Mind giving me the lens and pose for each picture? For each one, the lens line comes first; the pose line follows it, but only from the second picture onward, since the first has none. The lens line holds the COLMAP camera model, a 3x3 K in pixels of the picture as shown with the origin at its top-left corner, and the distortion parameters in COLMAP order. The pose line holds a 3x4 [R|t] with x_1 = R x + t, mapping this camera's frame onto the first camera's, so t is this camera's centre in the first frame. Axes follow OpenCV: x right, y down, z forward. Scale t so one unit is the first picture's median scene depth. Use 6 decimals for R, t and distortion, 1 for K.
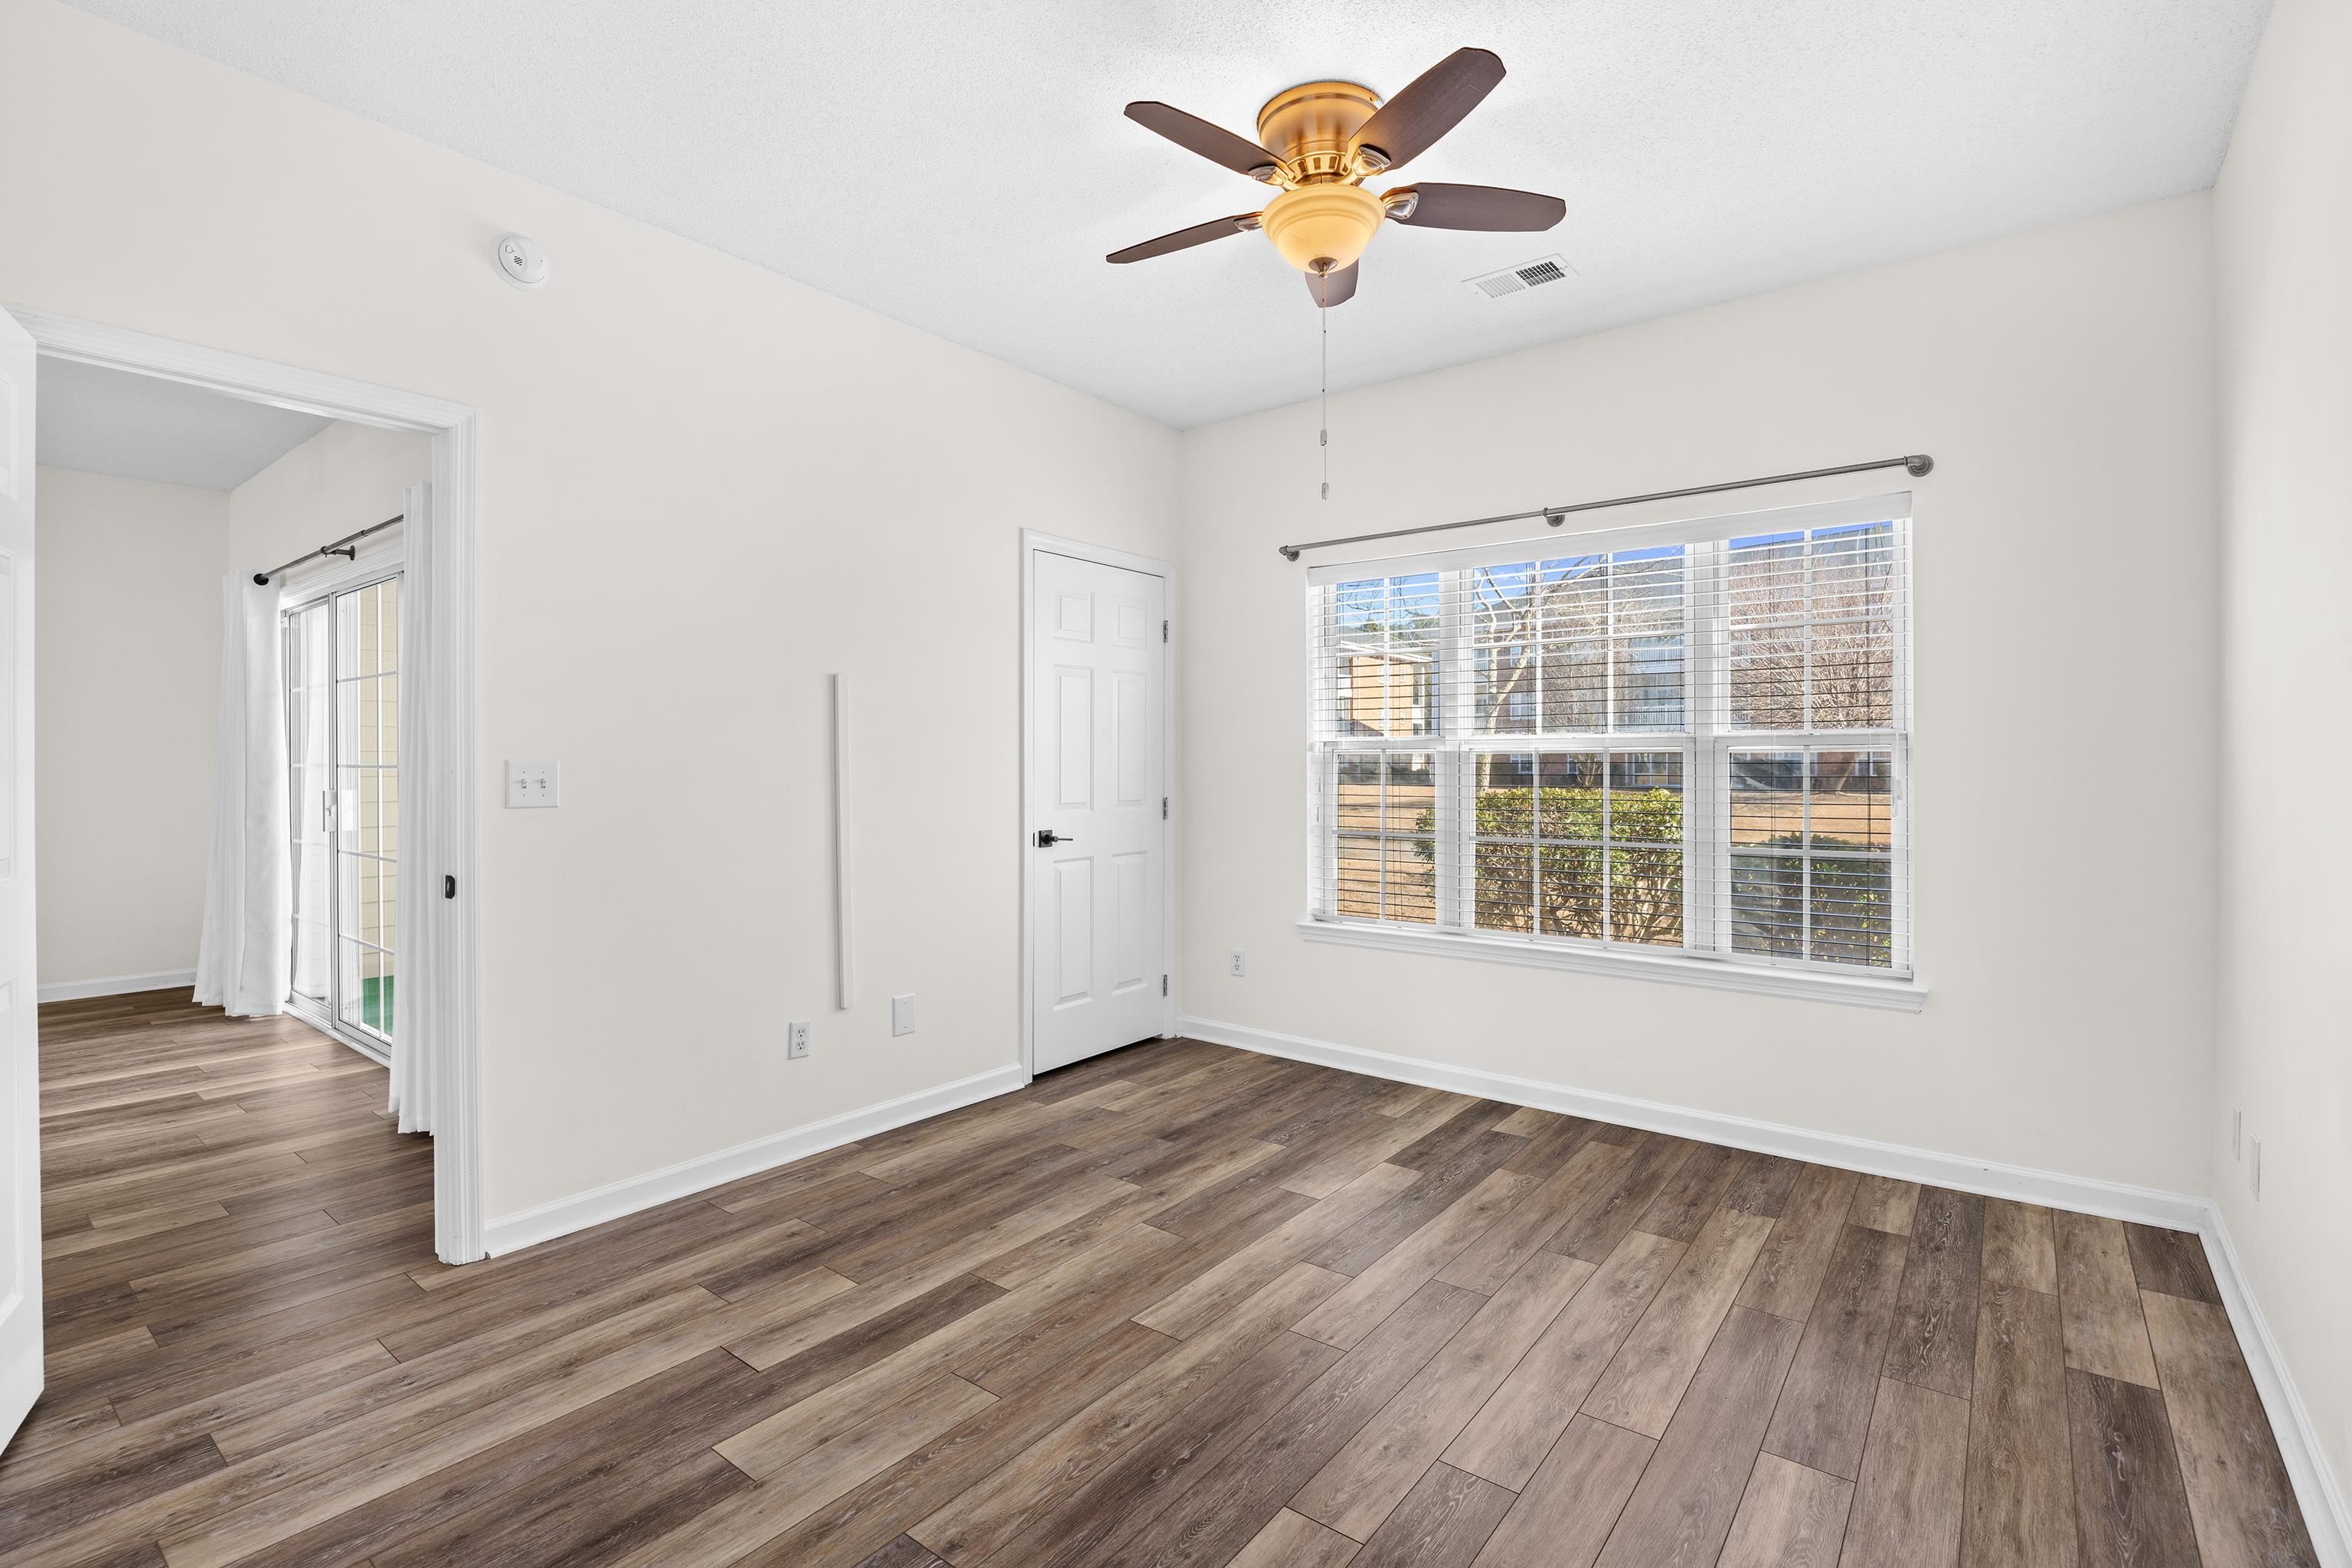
lens RADIAL K [[1083.4, 0, 1175.2], [0, 1083.4, 765.0], [0, 0, 1]] dist [-0.020427, 0.002283]
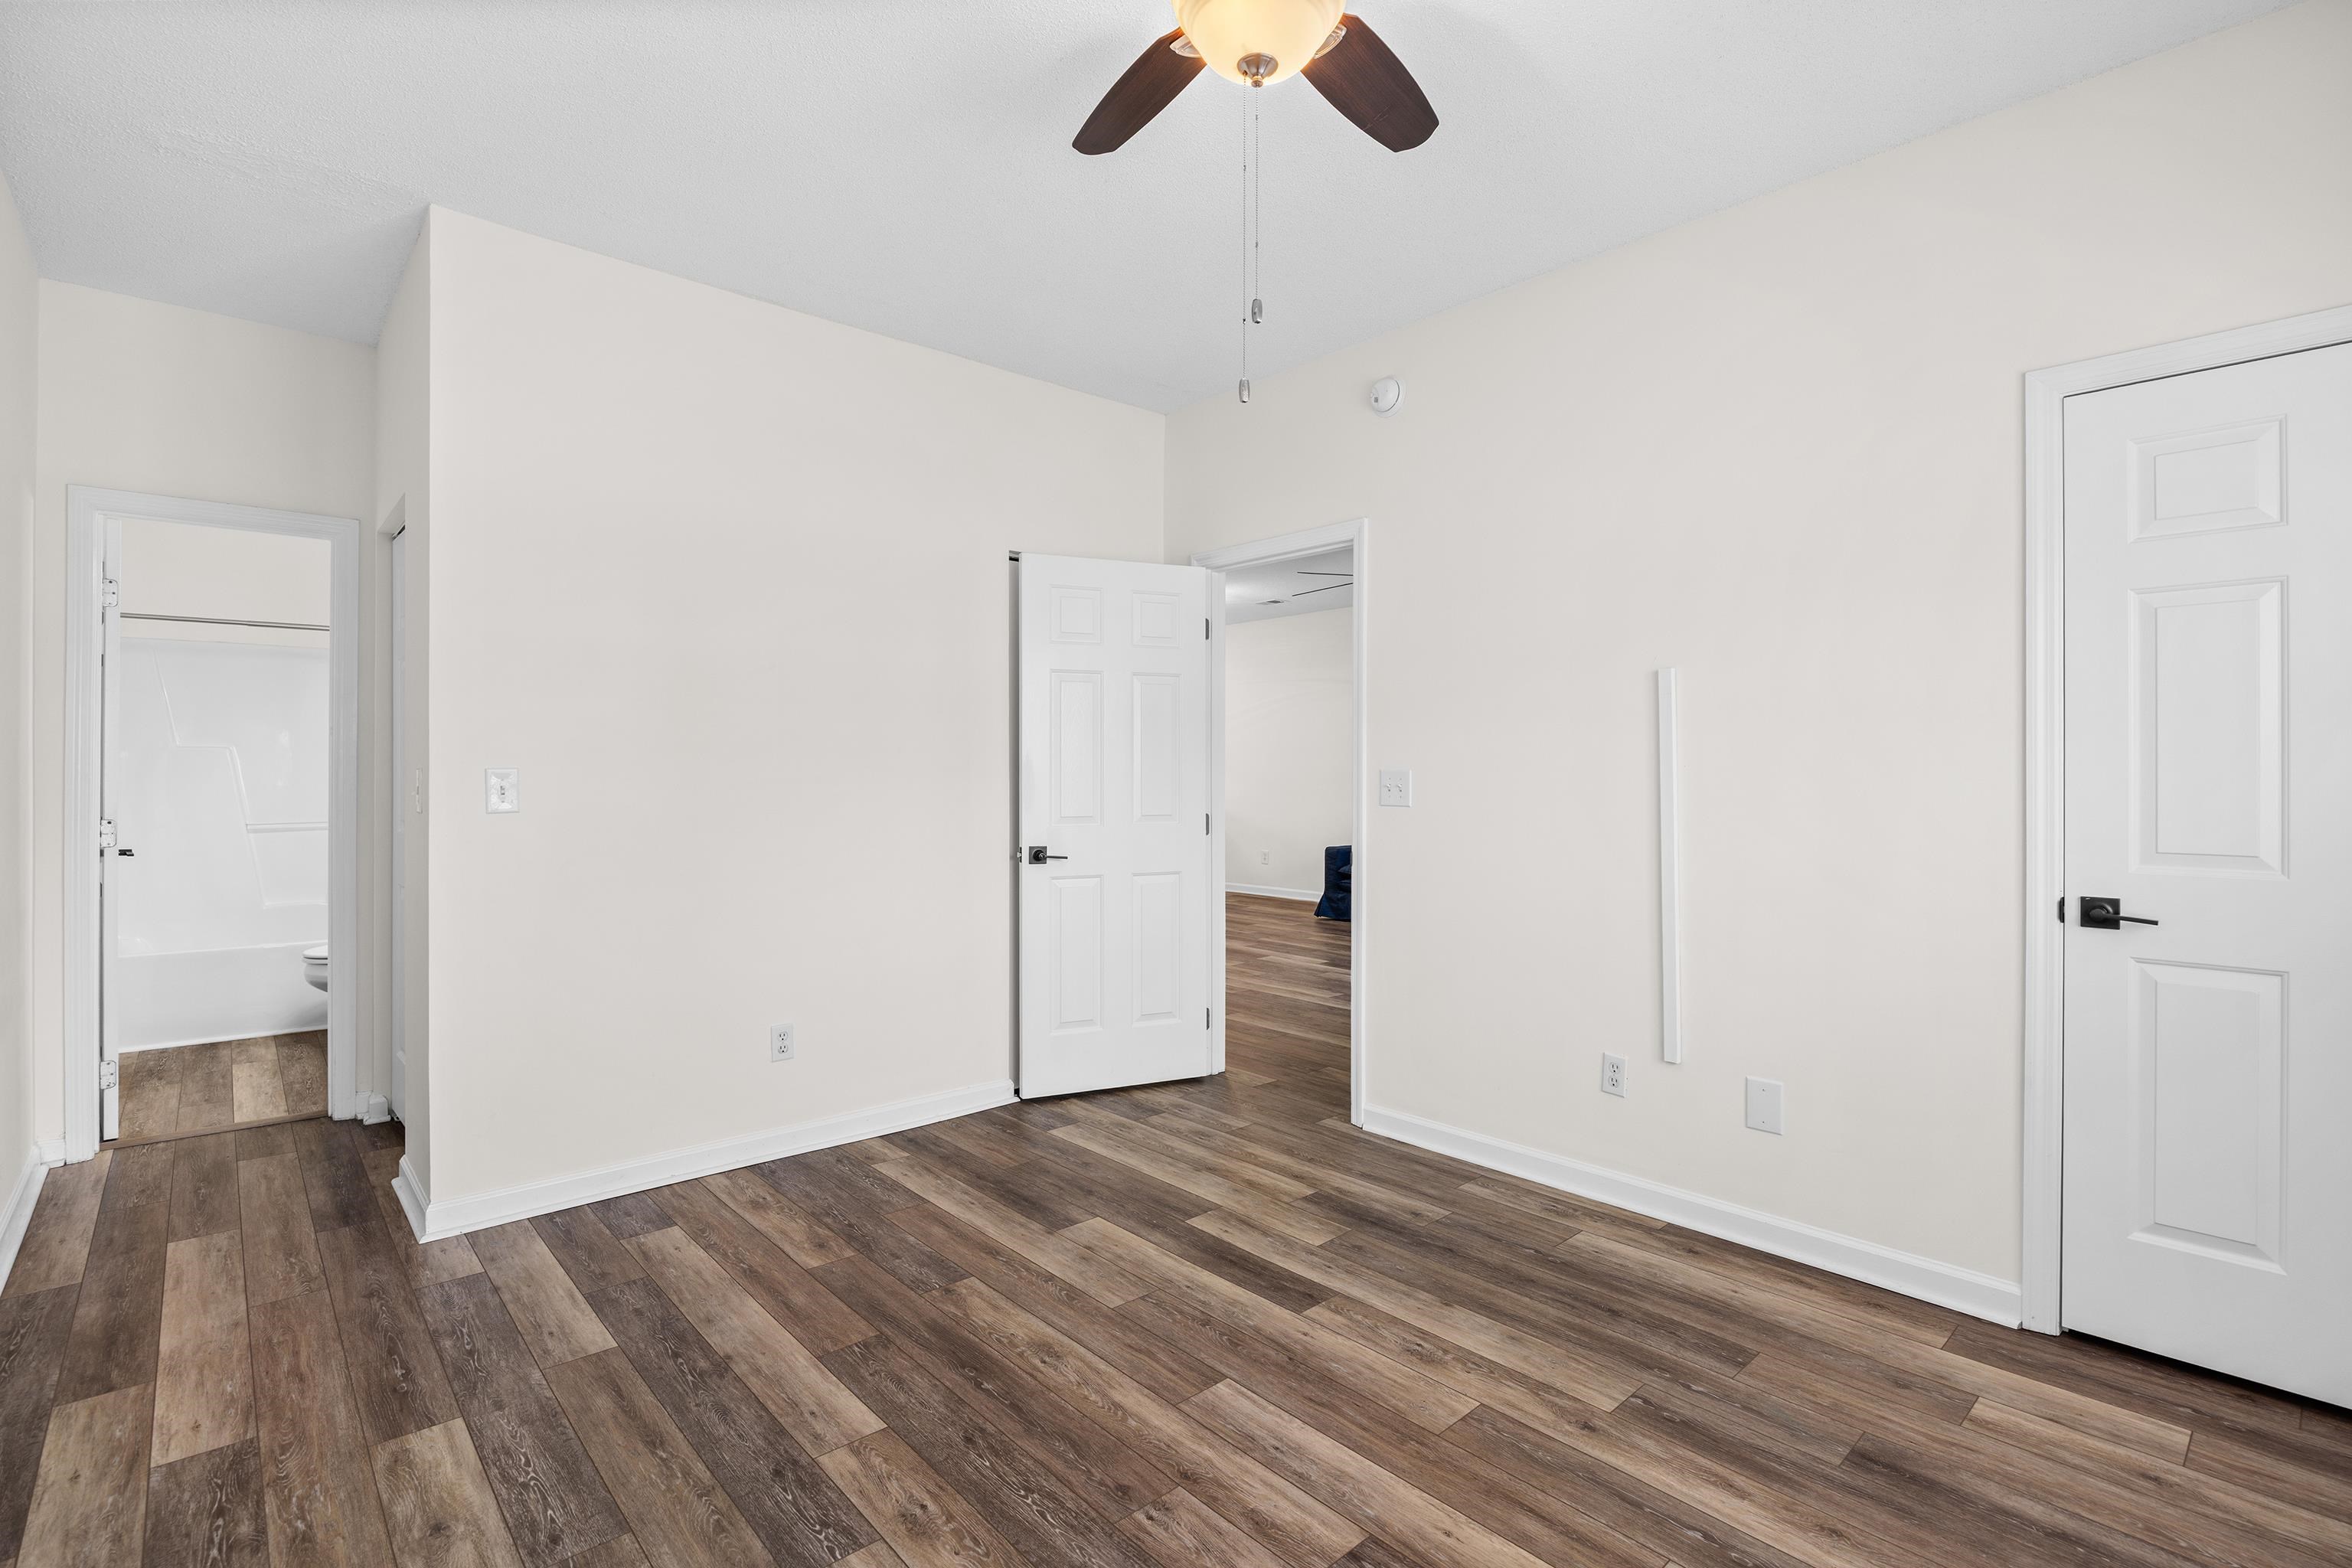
lens RADIAL K [[1083.4, 0, 1175.2], [0, 1083.4, 765.0], [0, 0, 1]] dist [-0.020427, 0.002283]
pose [[-0.173894, -0.006774, -0.984741, 0.702160], [-0.005051, 0.999969, -0.005987, -0.002034], [0.984752, 0.003933, -0.173922, 0.894724]]
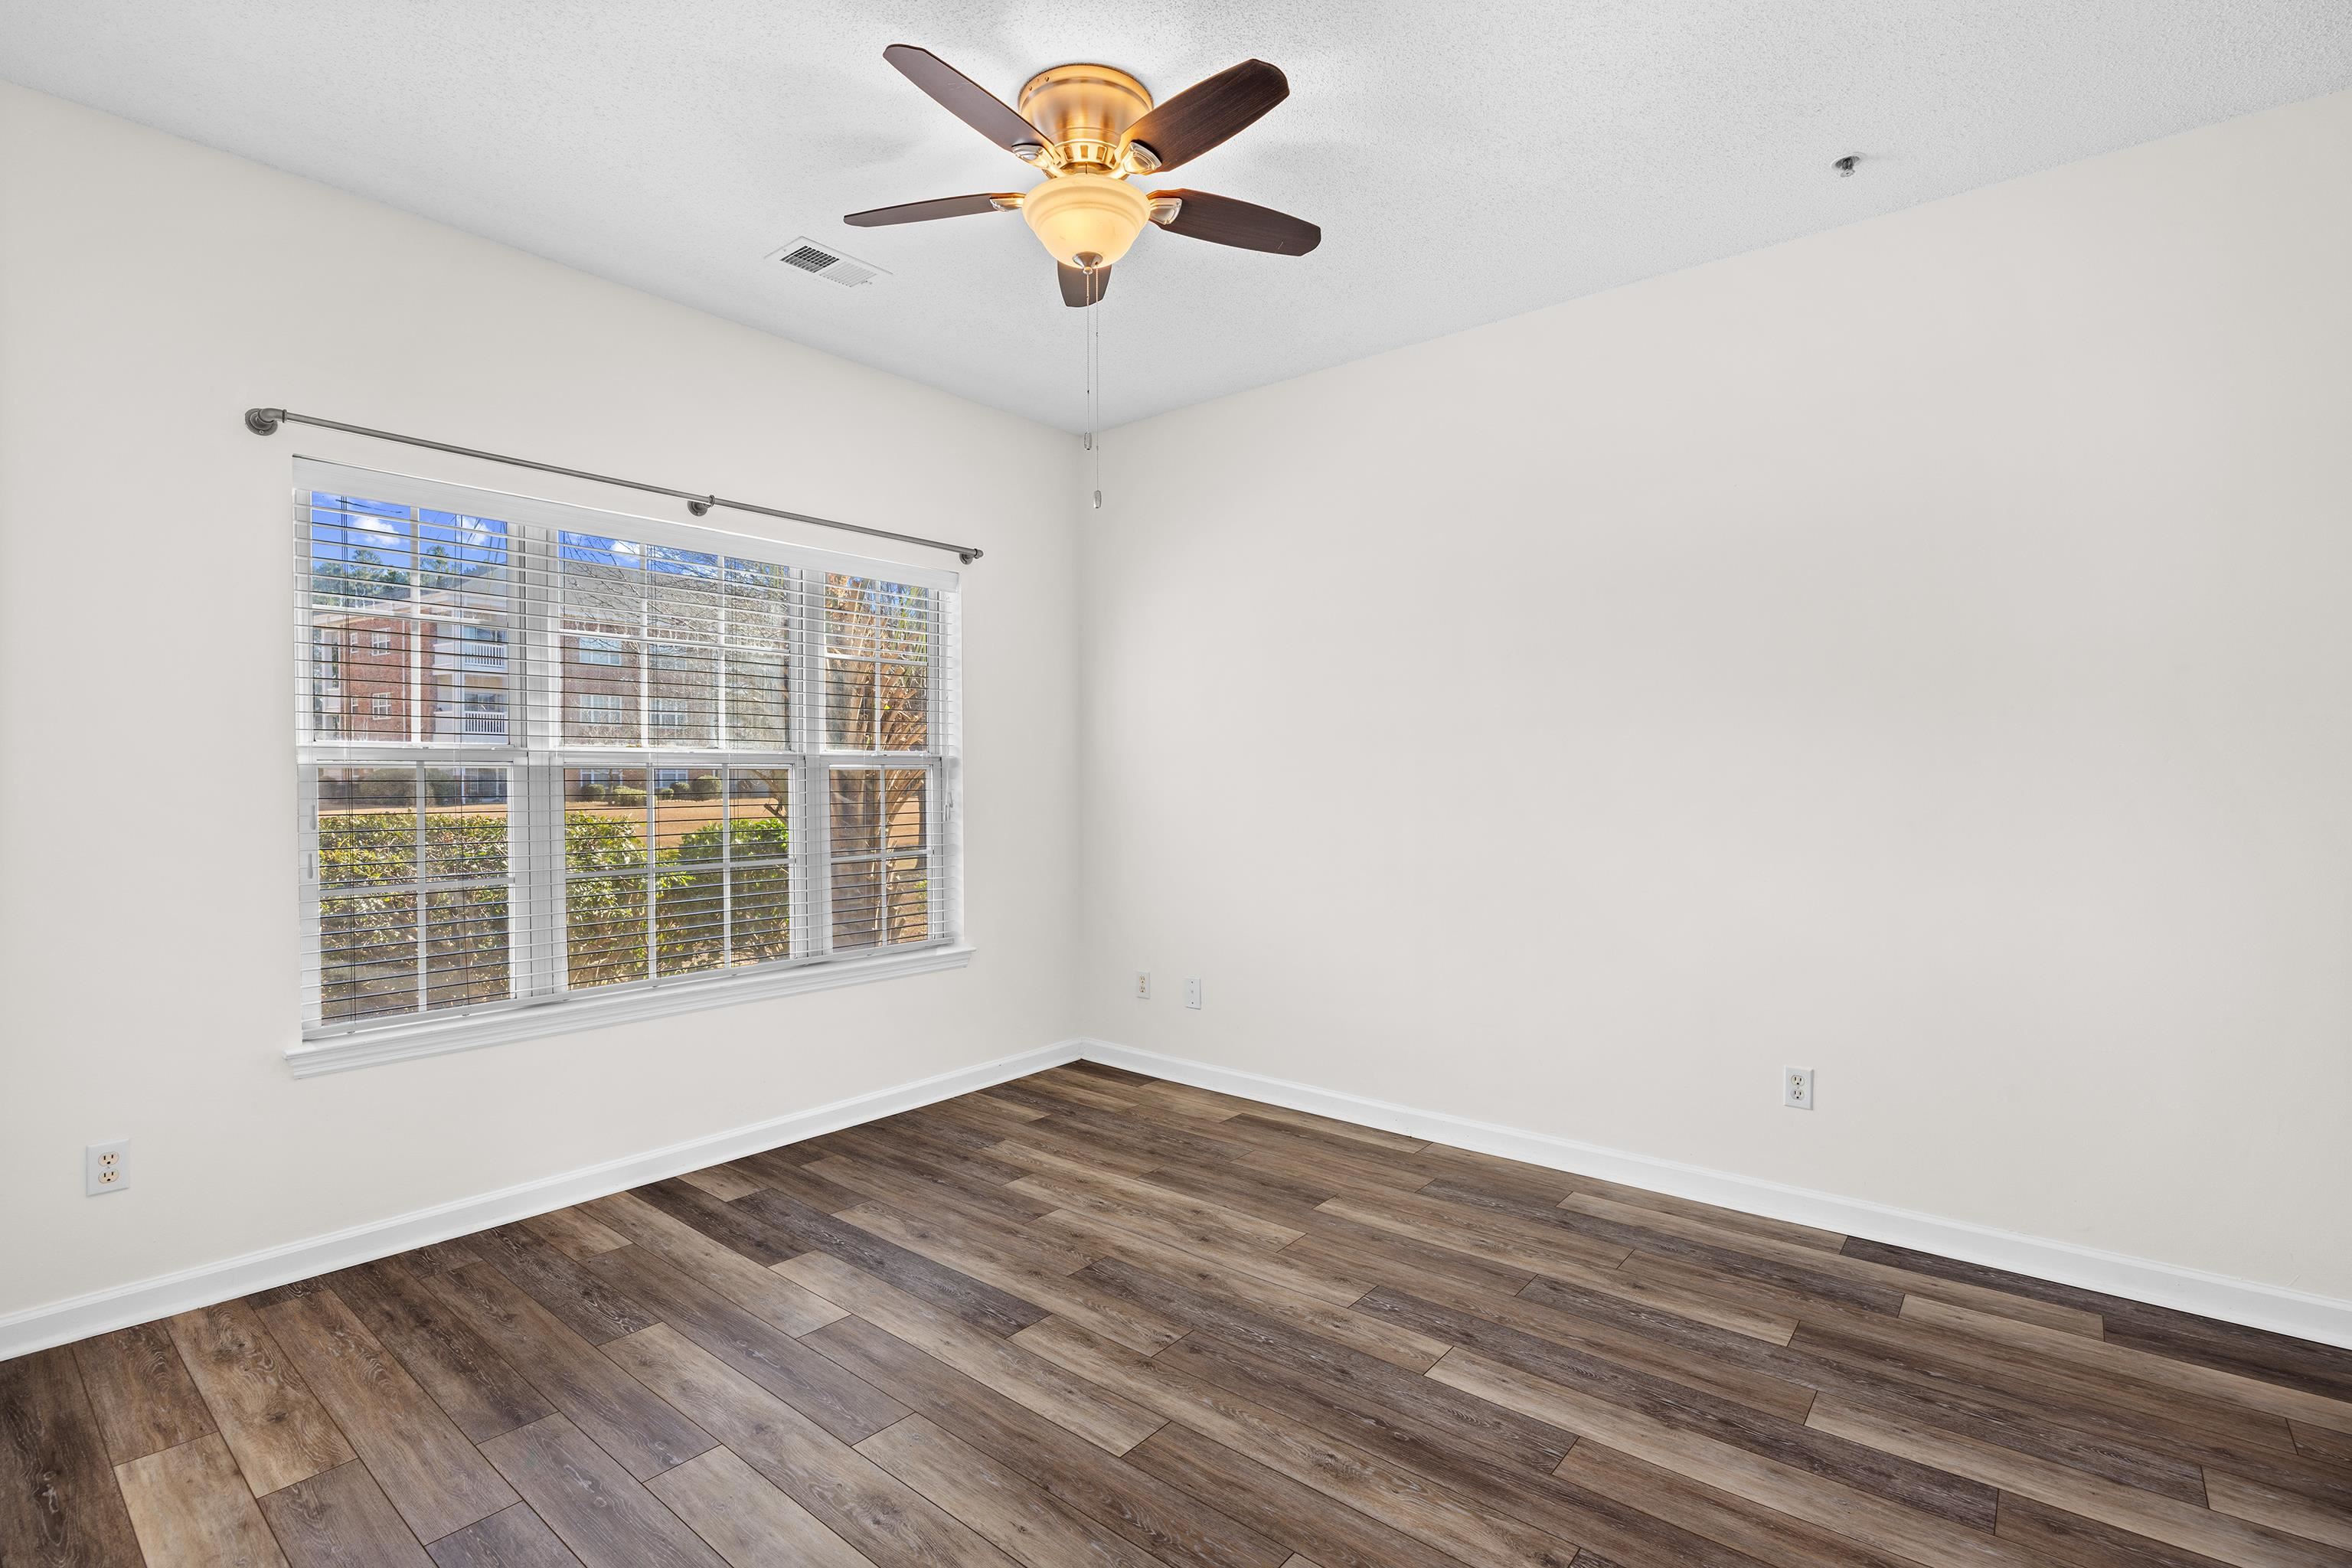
lens RADIAL K [[1083.4, 0, 1175.2], [0, 1083.4, 765.0], [0, 0, 1]] dist [-0.020427, 0.002283]
pose [[0.026282, 0.009819, 0.999606, -0.697011], [0.004506, 0.999940, -0.009941, -0.004934], [-0.999644, 0.004766, 0.026236, 0.750265]]
